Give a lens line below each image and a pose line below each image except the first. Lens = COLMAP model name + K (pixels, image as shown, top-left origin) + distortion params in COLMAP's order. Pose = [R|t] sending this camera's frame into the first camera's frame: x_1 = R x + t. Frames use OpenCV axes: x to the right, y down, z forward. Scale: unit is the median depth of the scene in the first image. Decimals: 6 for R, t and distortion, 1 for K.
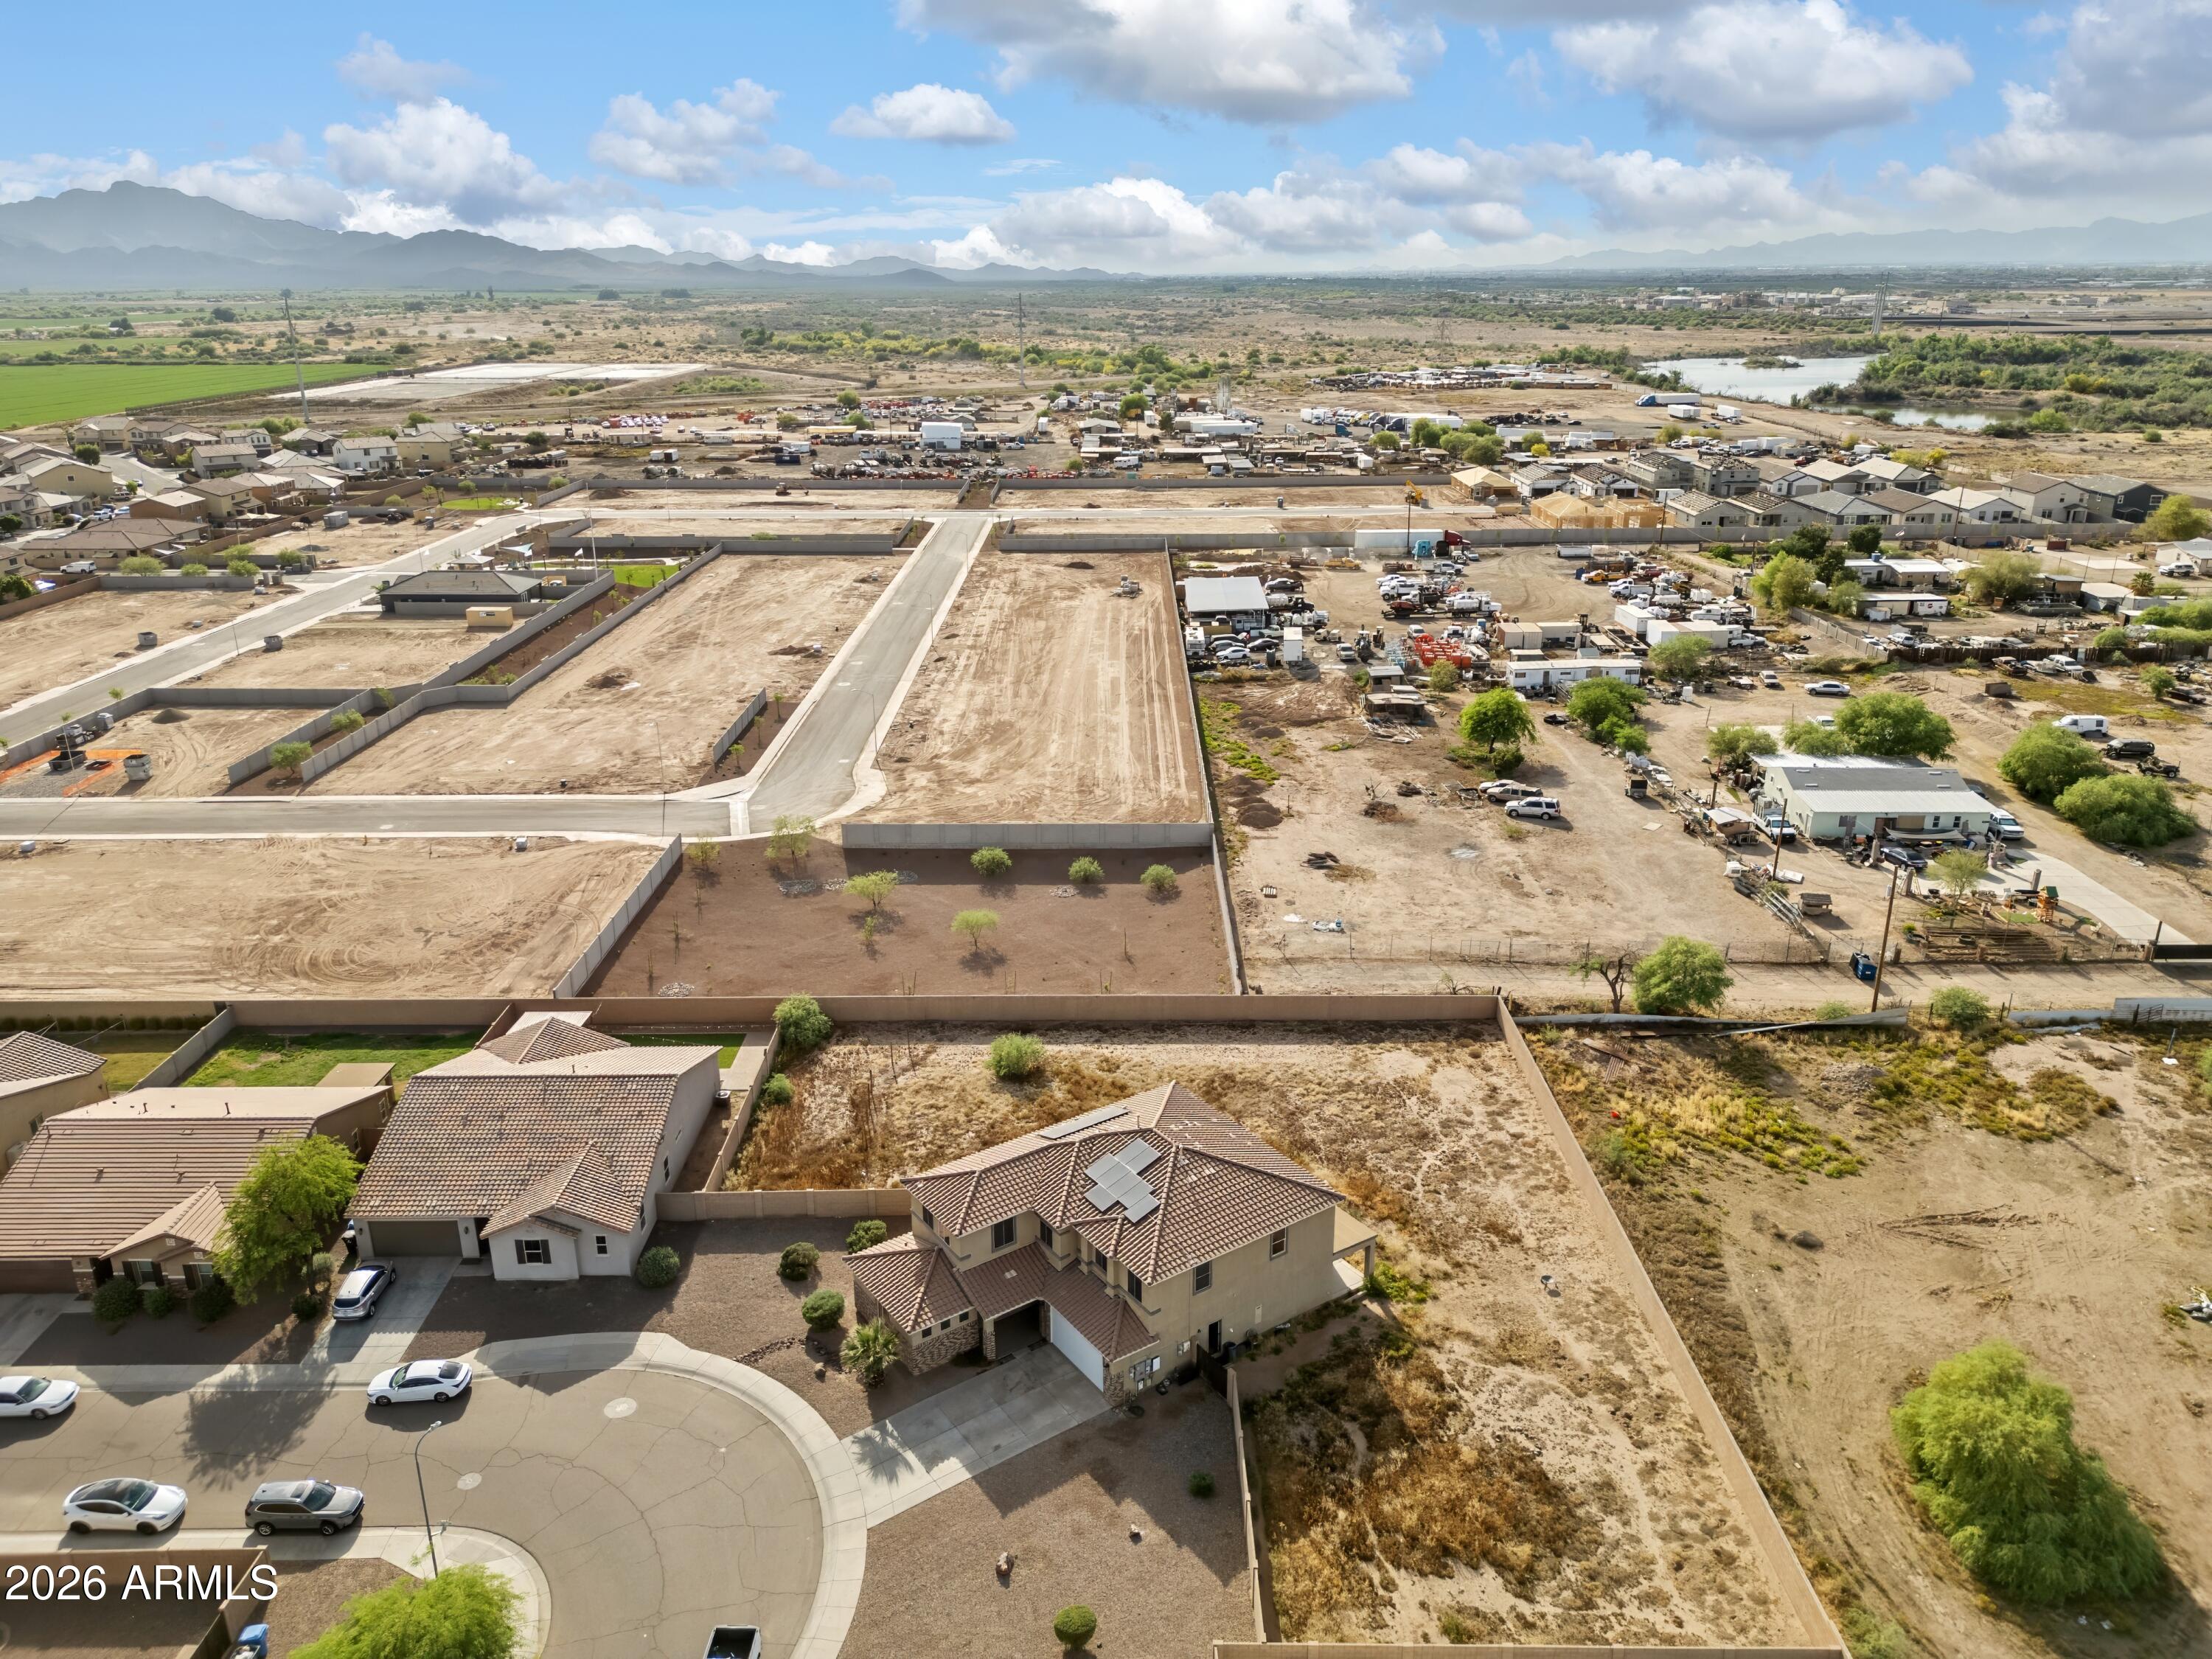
lens RADIAL K [[1549.5, 0, 1106.0], [0, 1549.5, 829.5], [0, 0, 1]] dist [0.097266, -0.116928]
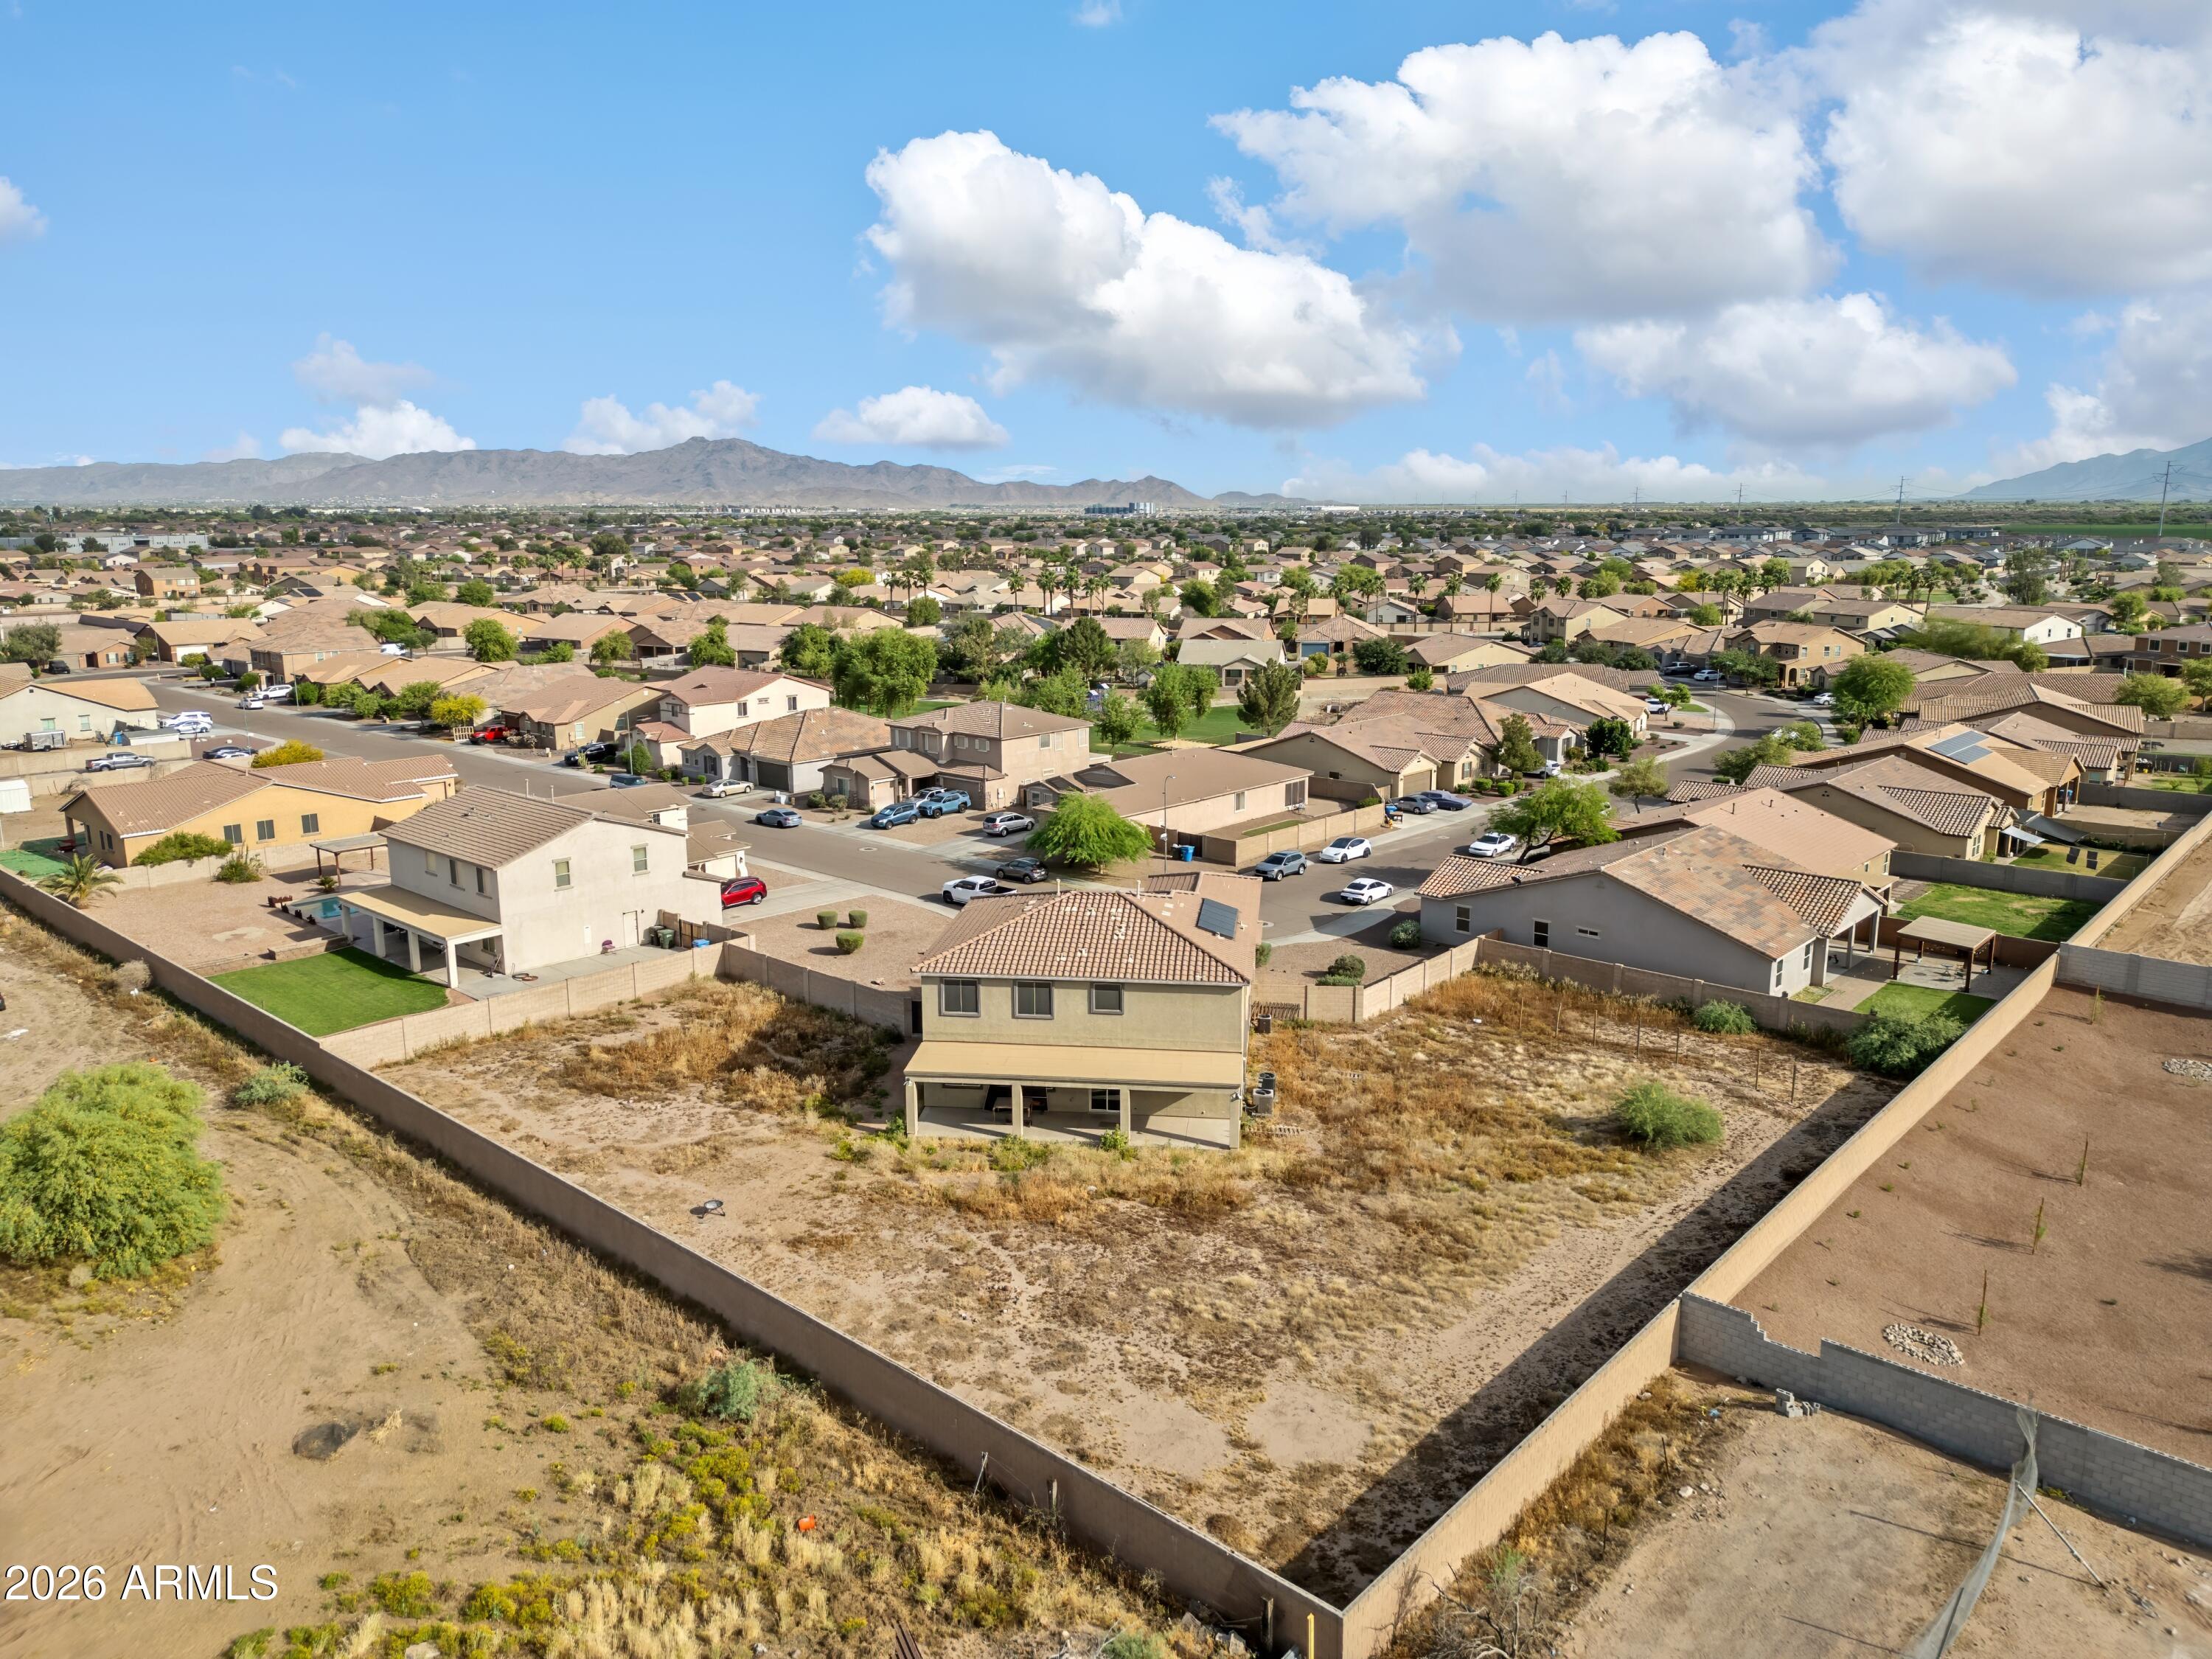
lens RADIAL K [[1538.5, 0, 1106.0], [0, 1538.5, 829.5], [0, 0, 1]] dist [0.104985, -0.116492]
pose [[-0.665915, 0.162268, -0.728166, 0.377158], [-0.246820, 0.873171, 0.420301, -0.113628], [0.704015, 0.459611, -0.541407, 0.834471]]
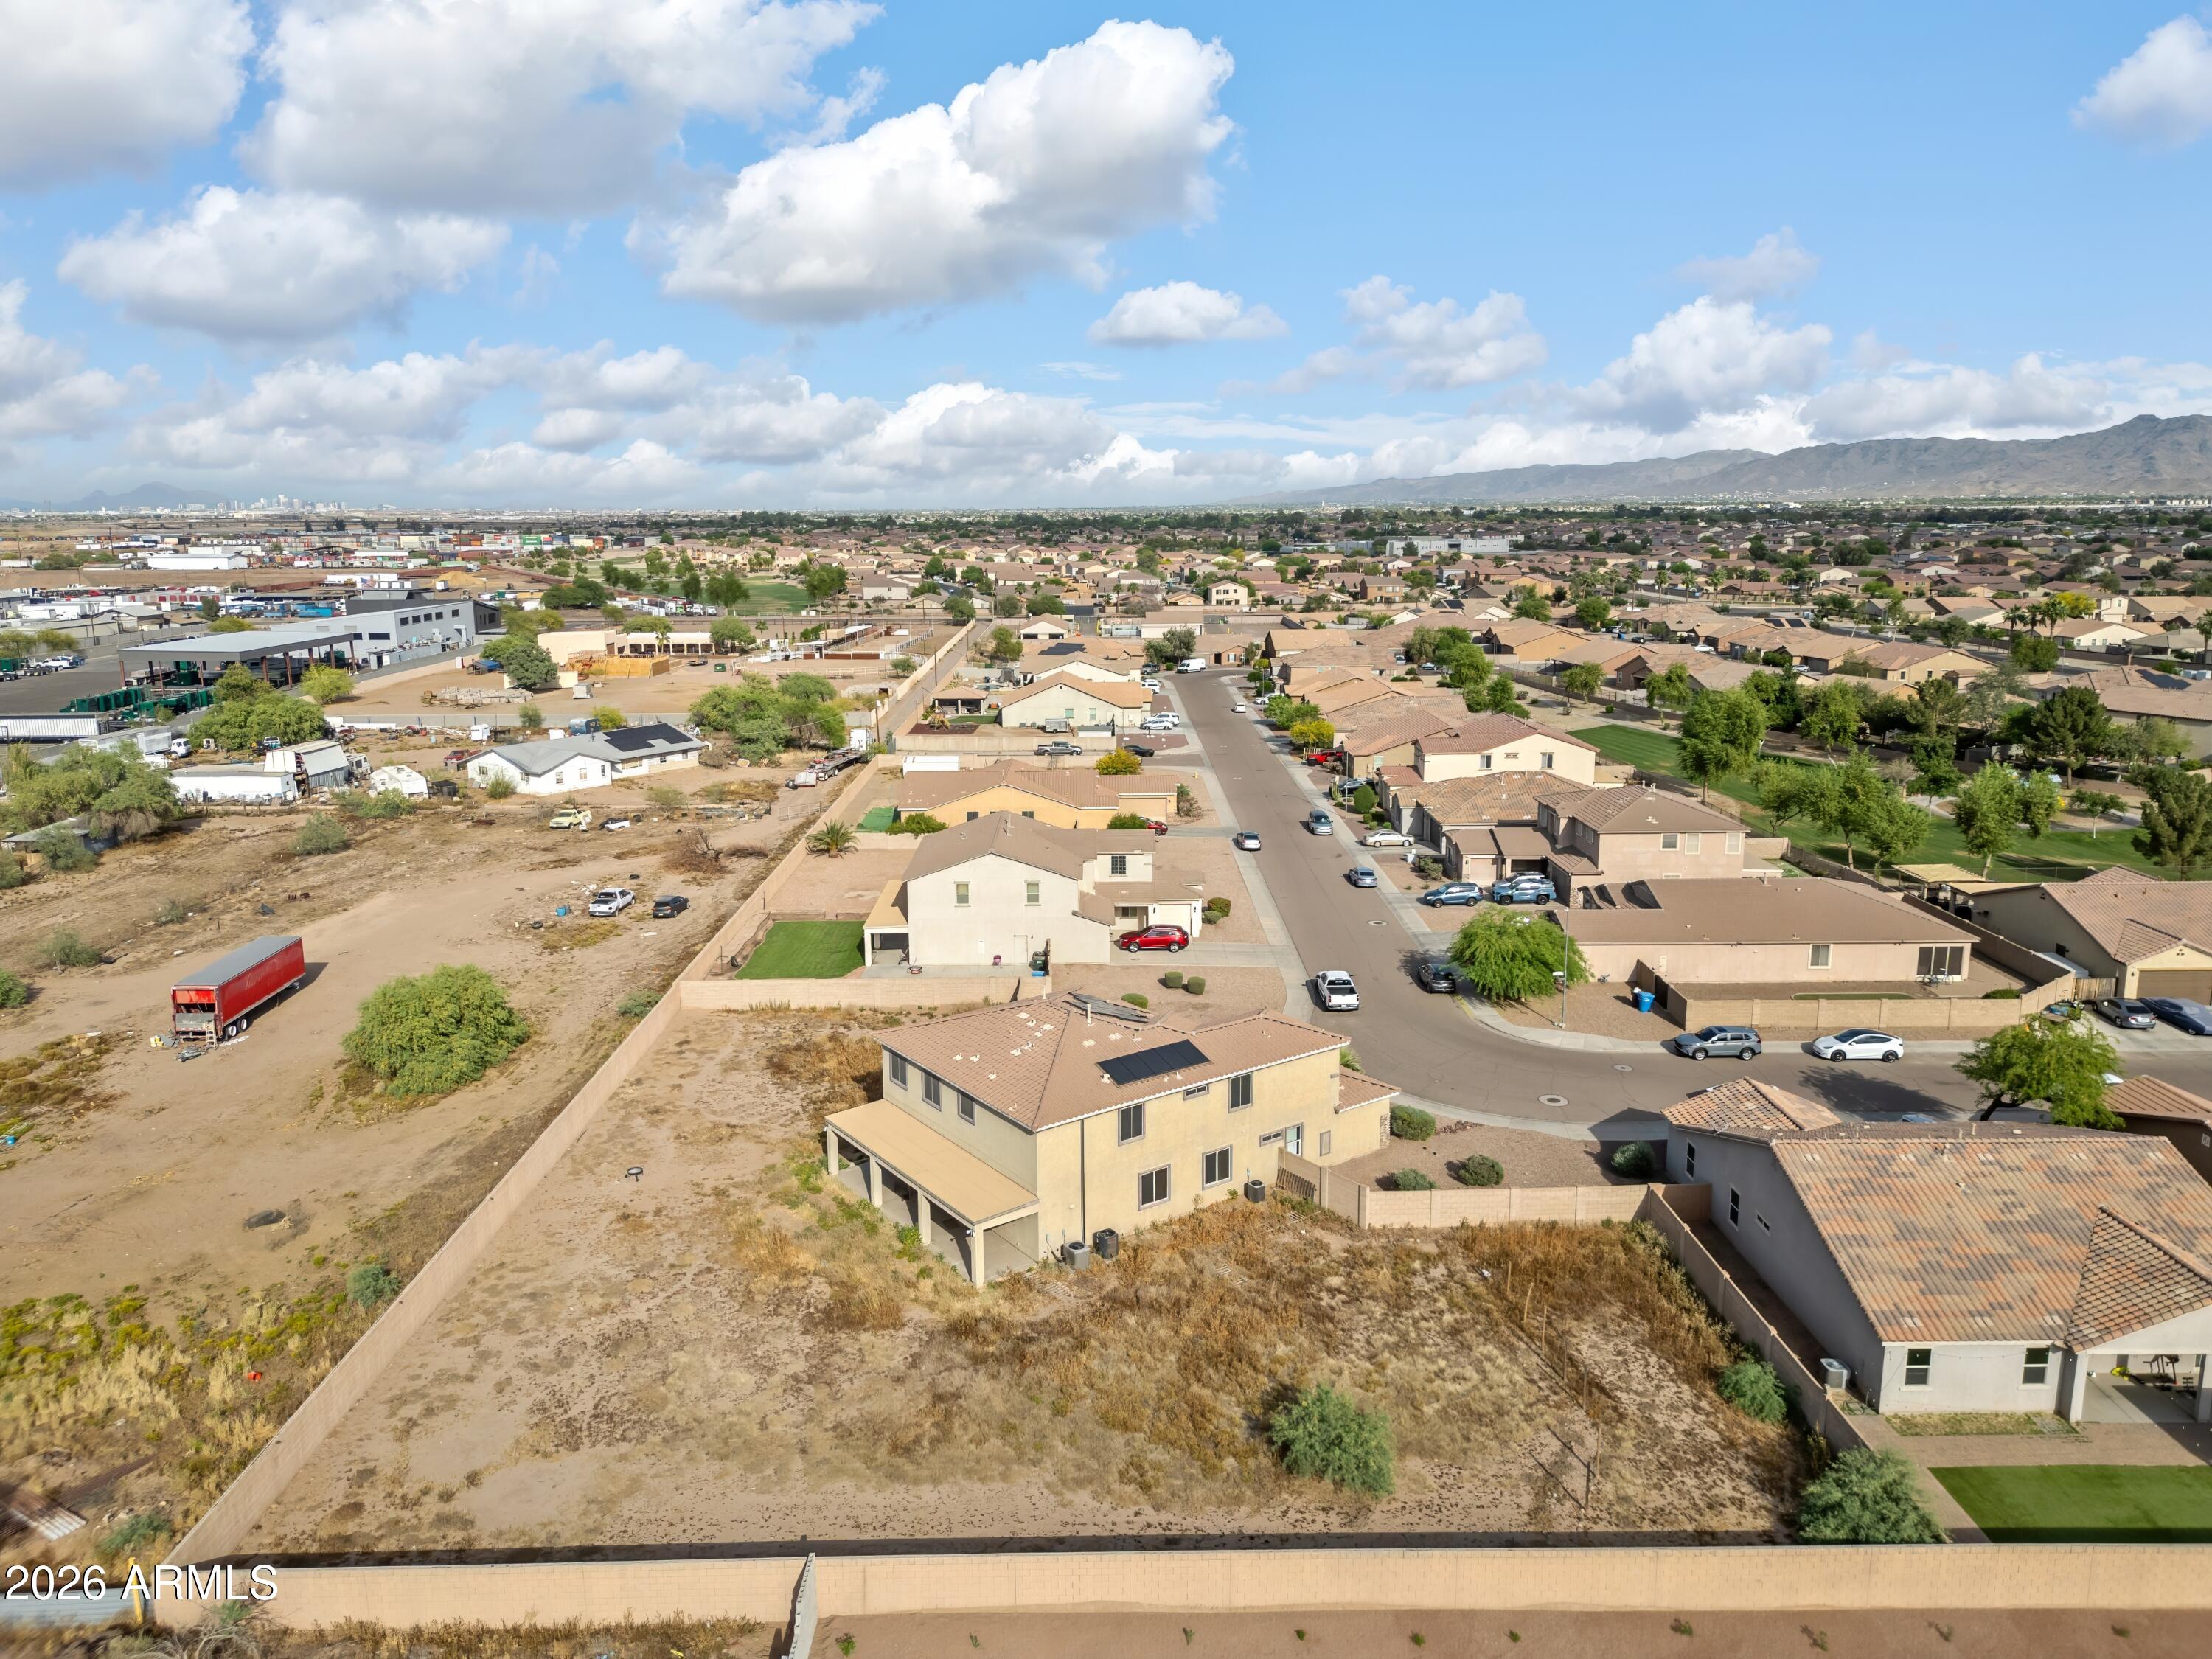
lens RADIAL K [[1549.5, 0, 1106.0], [0, 1549.5, 829.5], [0, 0, 1]] dist [0.097266, -0.116928]
pose [[-0.999773, 0.016127, -0.013908, 0.012592], [0.006395, 0.850296, 0.526266, -0.205047], [0.020313, 0.526058, -0.850206, 0.977593]]
